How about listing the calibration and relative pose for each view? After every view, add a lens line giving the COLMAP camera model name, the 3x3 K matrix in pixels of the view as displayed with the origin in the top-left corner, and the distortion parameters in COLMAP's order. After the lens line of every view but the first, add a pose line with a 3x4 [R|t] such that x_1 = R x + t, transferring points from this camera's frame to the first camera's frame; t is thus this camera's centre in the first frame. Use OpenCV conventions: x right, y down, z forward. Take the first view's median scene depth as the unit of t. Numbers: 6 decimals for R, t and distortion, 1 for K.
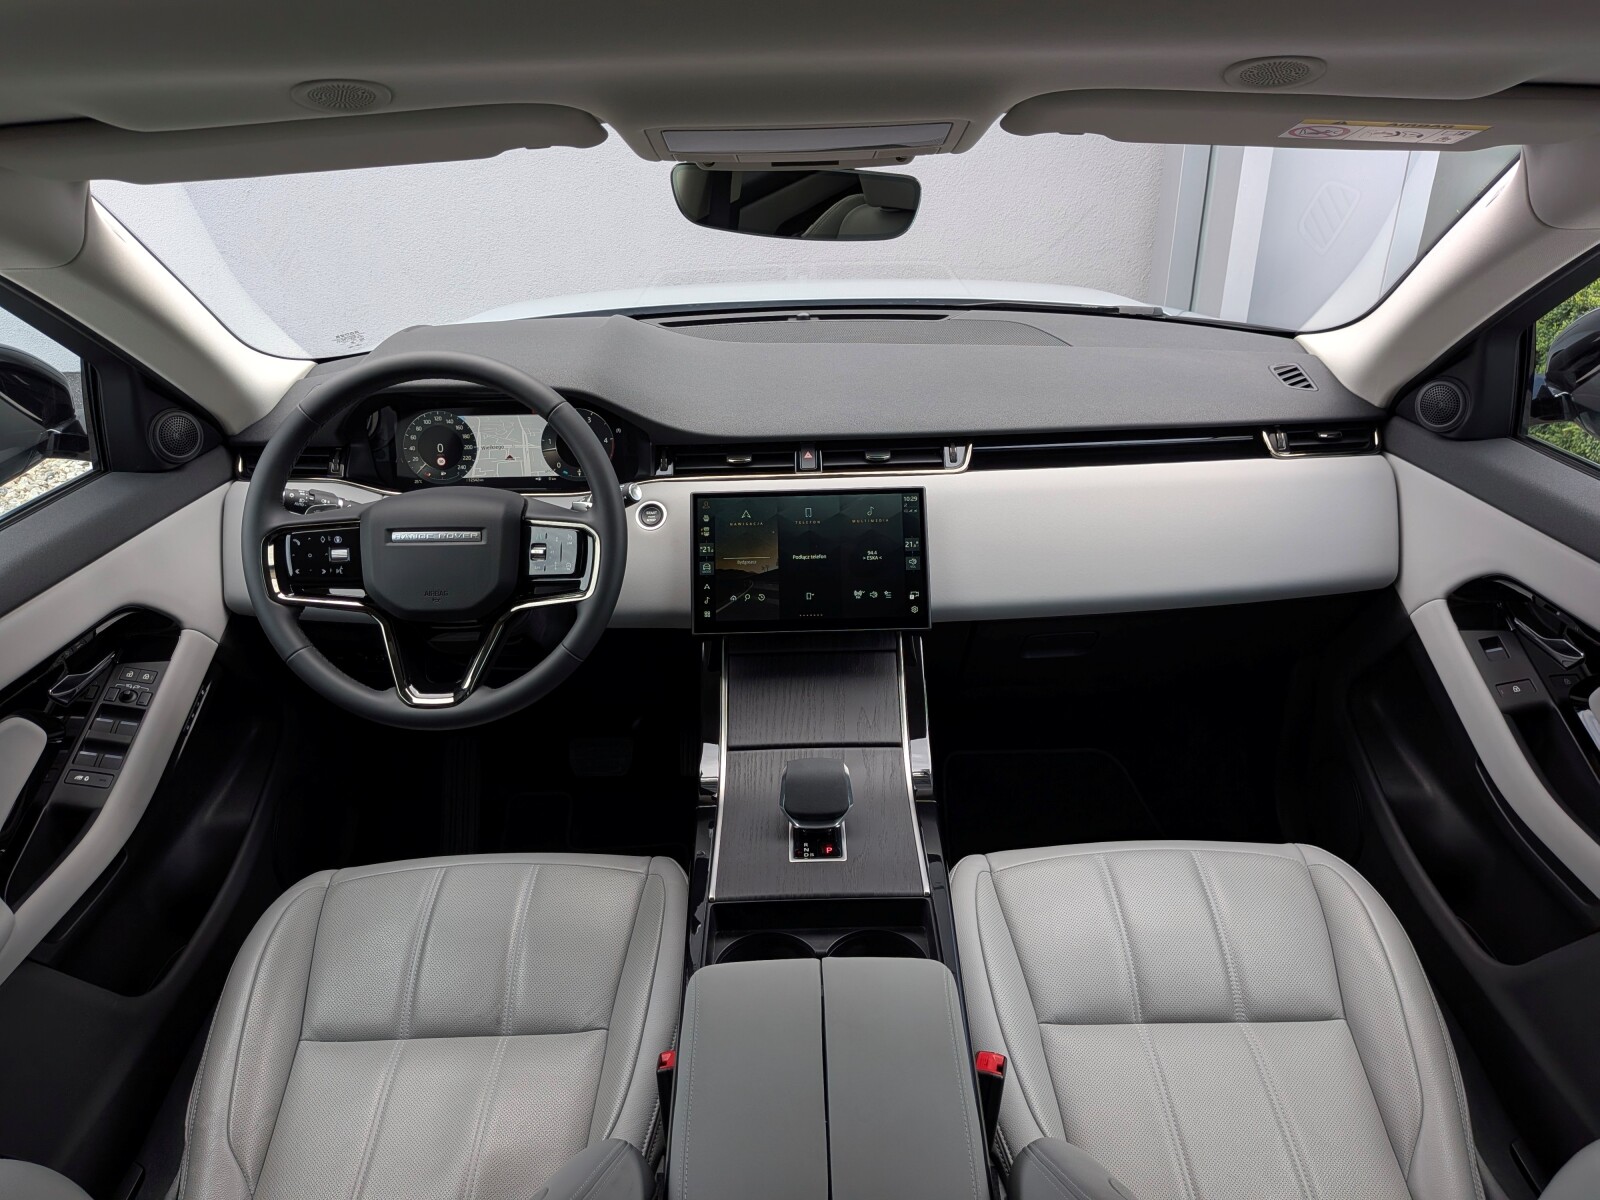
lens RADIAL K [[1157.0, 0, 804.4], [0, 1157.0, 597.0], [0, 0, 1]] dist [0.075944, -0.141475]
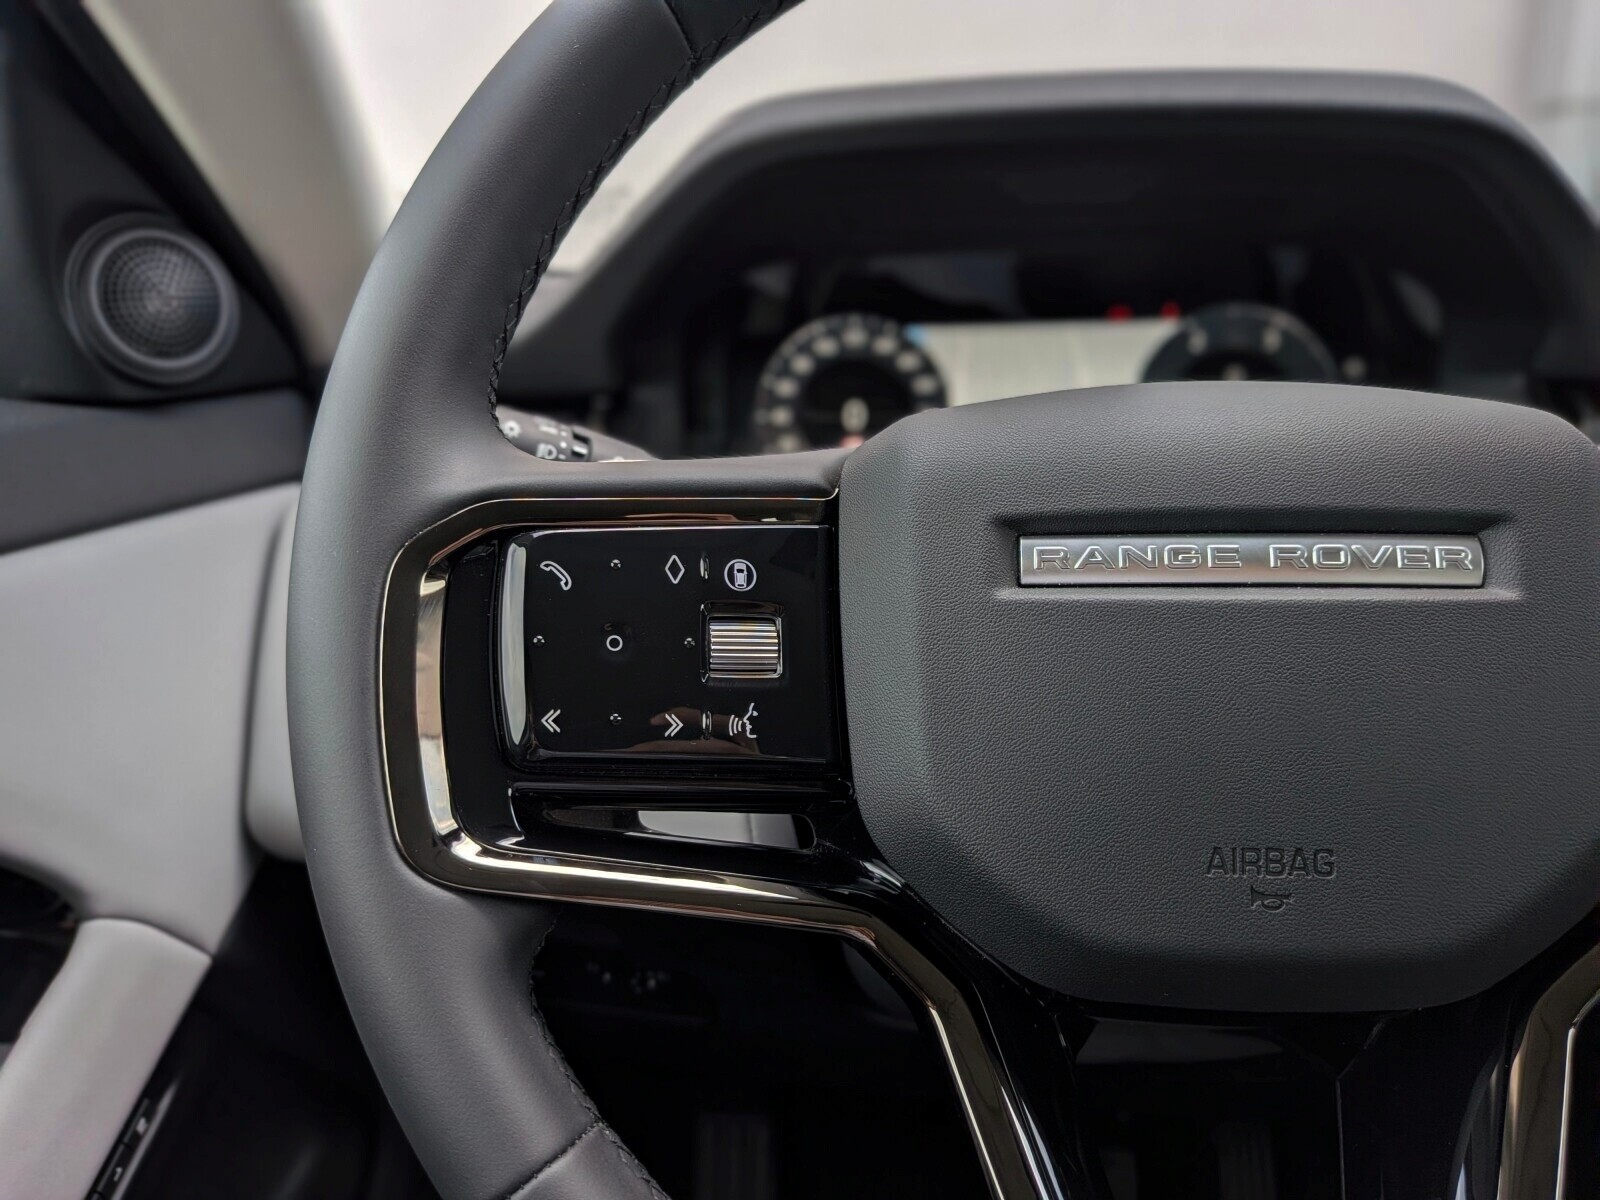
lens RADIAL K [[1158.1, 0, 803.9], [0, 1158.1, 596.1], [0, 0, 1]] dist [0.077983, -0.151475]
pose [[0.996981, 0.020854, -0.074792, -0.347054], [-0.032633, 0.986592, -0.159912, -0.011804], [0.070455, 0.161870, 0.984294, 0.742179]]
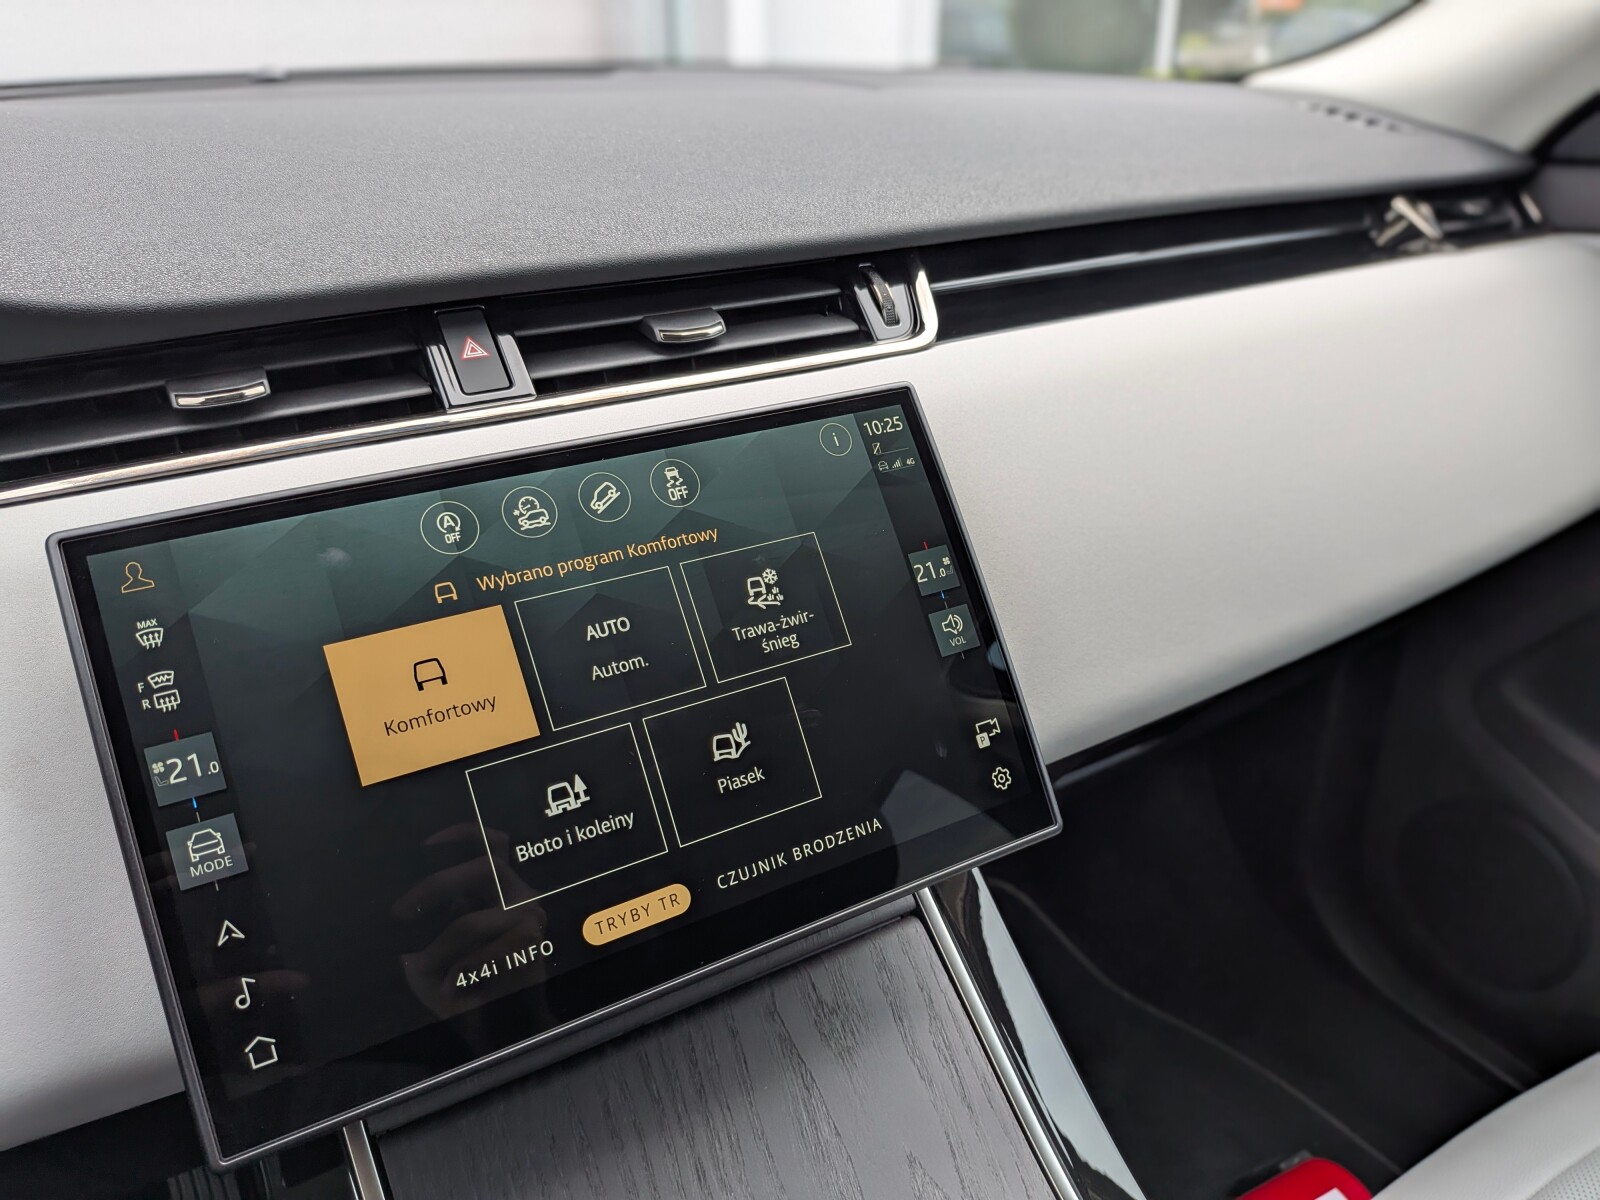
lens RADIAL K [[1182.4, 0, 801.4], [0, 1182.4, 622.4], [0, 0, 1]] dist [0.069731, -0.151551]
pose [[0.872446, -0.212381, 0.440151, -0.079103], [0.217532, 0.975258, 0.039398, -0.053946], [-0.437628, 0.061374, 0.897059, 0.769469]]
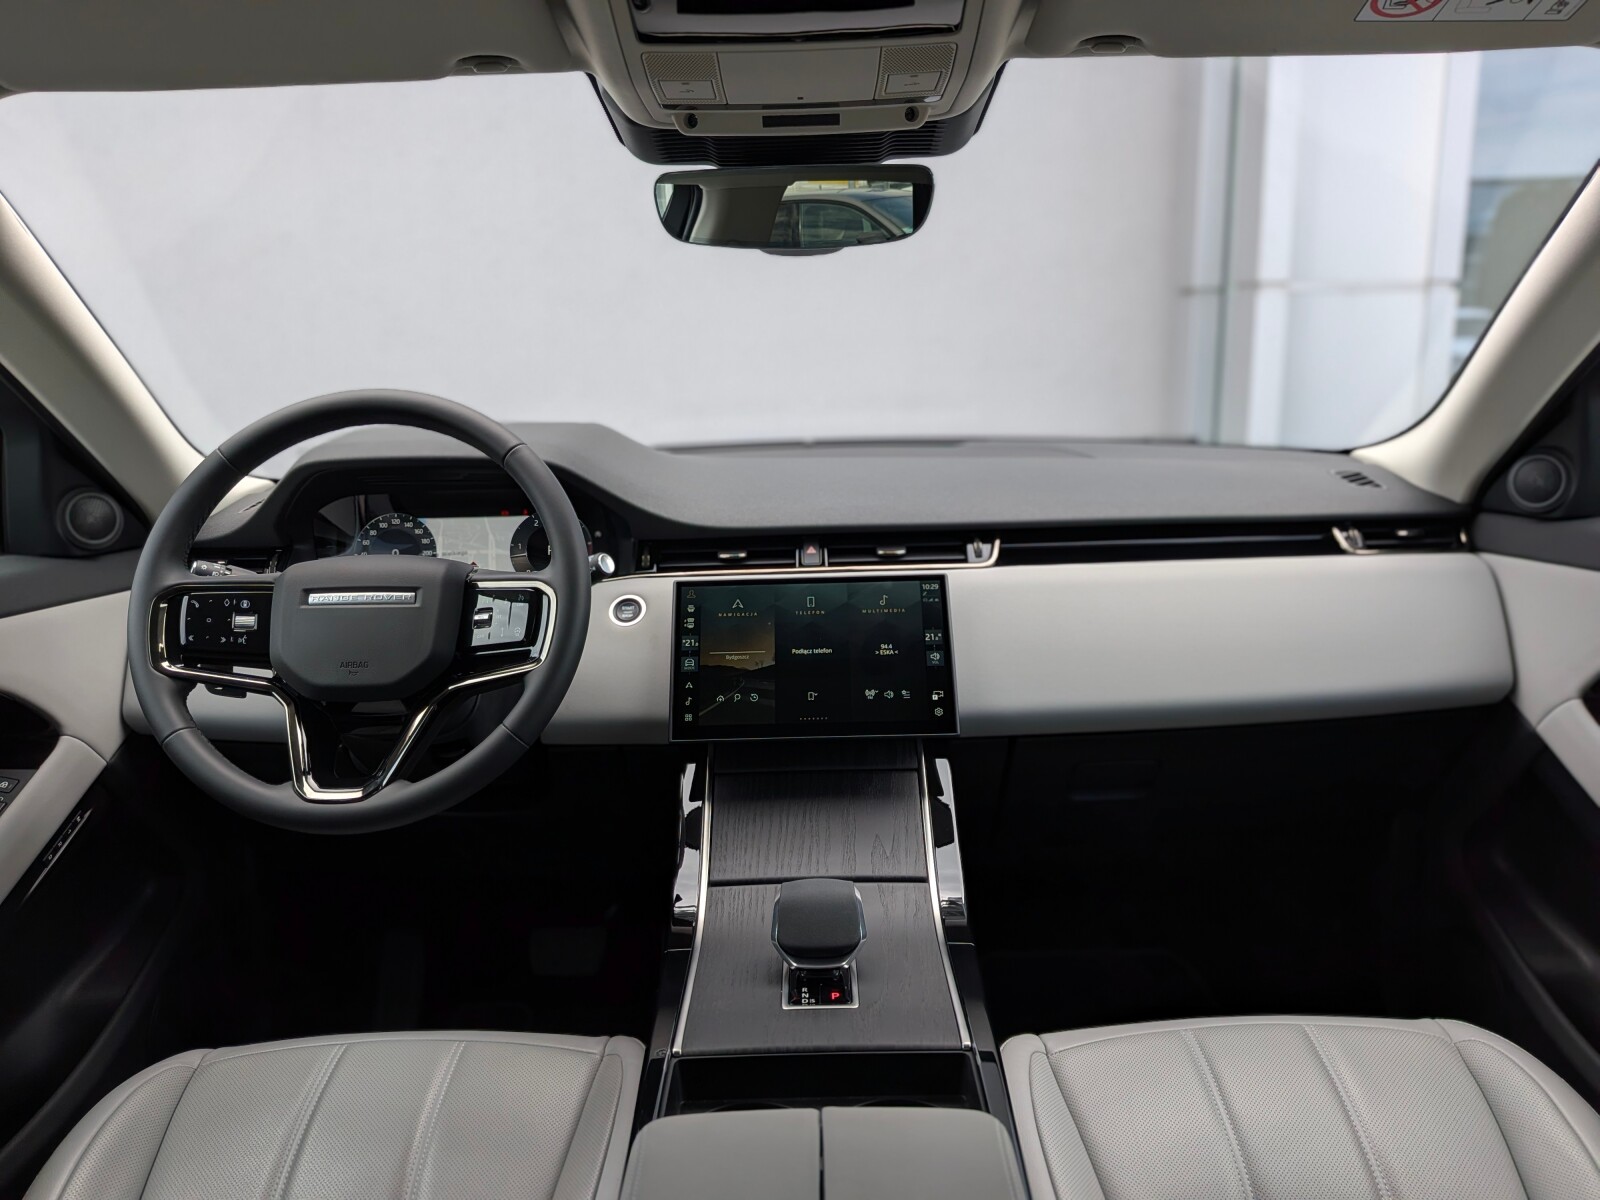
lens RADIAL K [[1158.1, 0, 803.9], [0, 1158.1, 596.1], [0, 0, 1]] dist [0.077983, -0.151475]
pose [[0.999910, -0.000848, -0.013379, 0.010257], [-0.002522, 0.968290, -0.249814, 0.142627], [0.013167, 0.249826, 0.968201, 0.180802]]
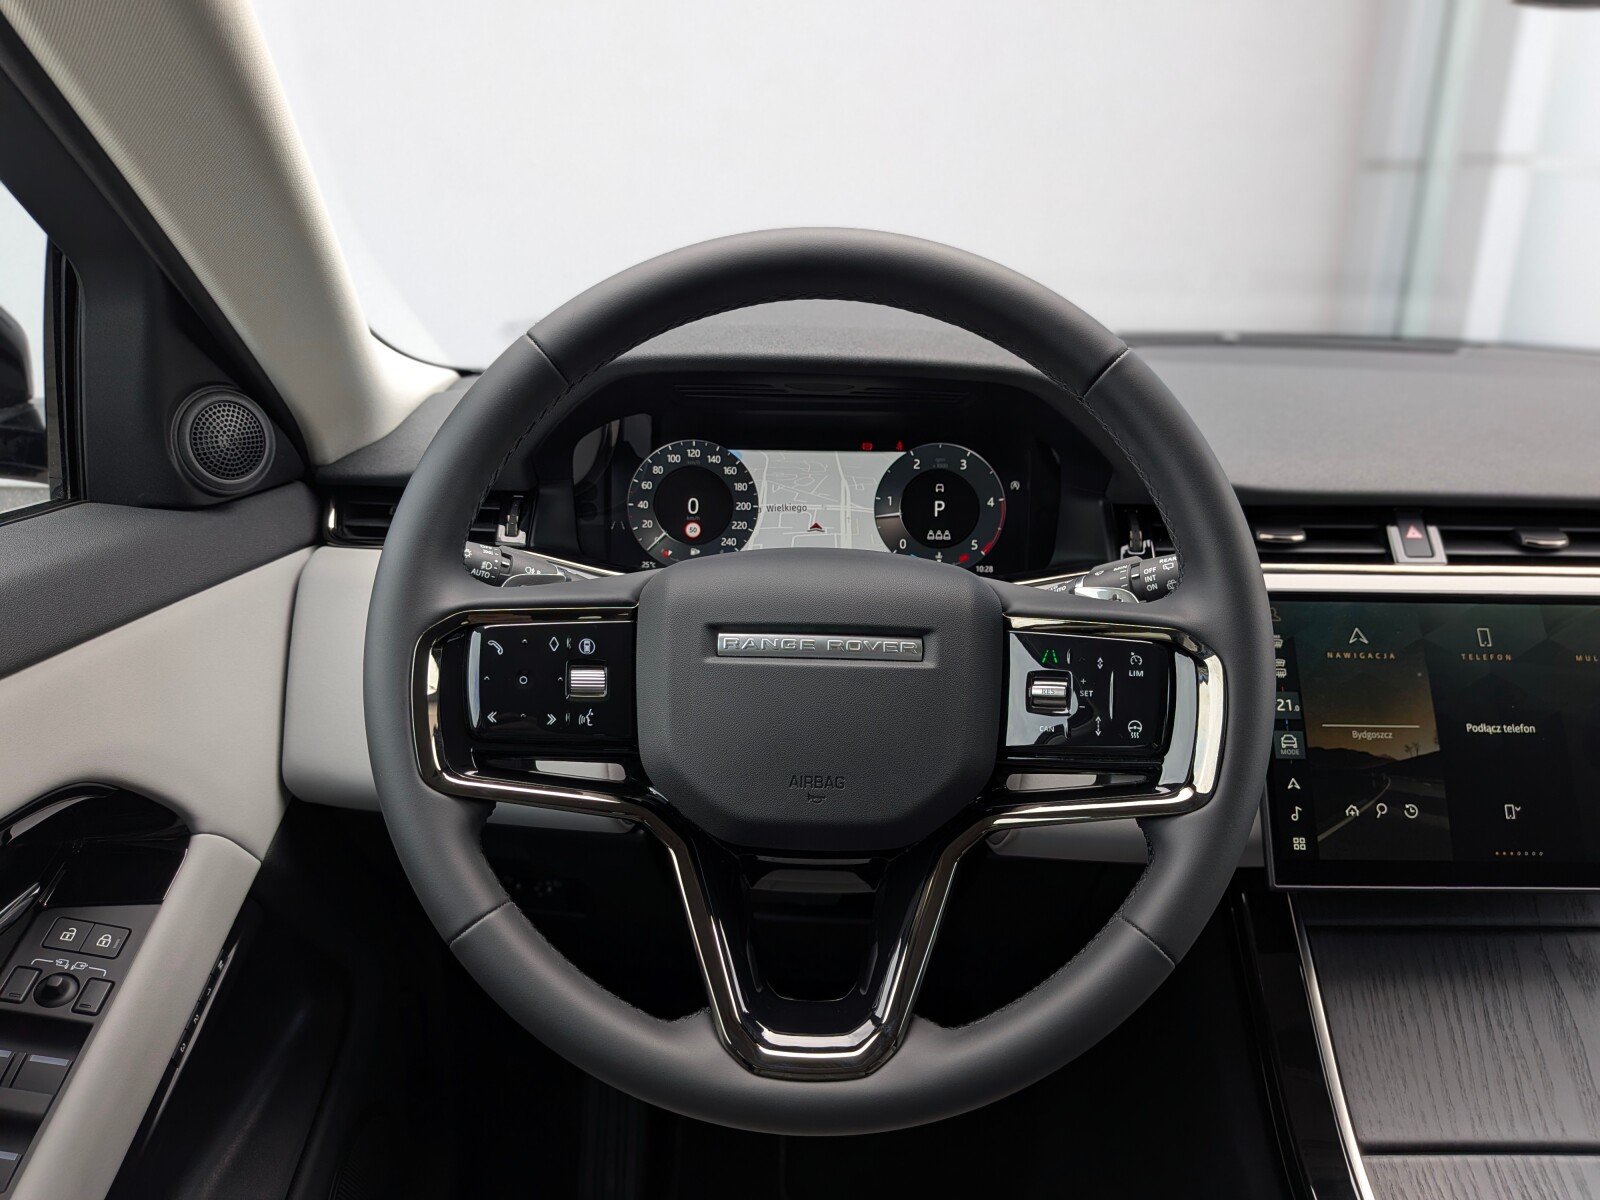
lens RADIAL K [[1160.9, 0, 806.2], [0, 1160.9, 600.3], [0, 0, 1]] dist [0.046117, -0.071796]
pose [[0.999286, 0.037691, -0.002544, -0.296278], [-0.037662, 0.988724, -0.144939, -0.006486], [-0.002947, 0.144932, 0.989437, 0.533469]]
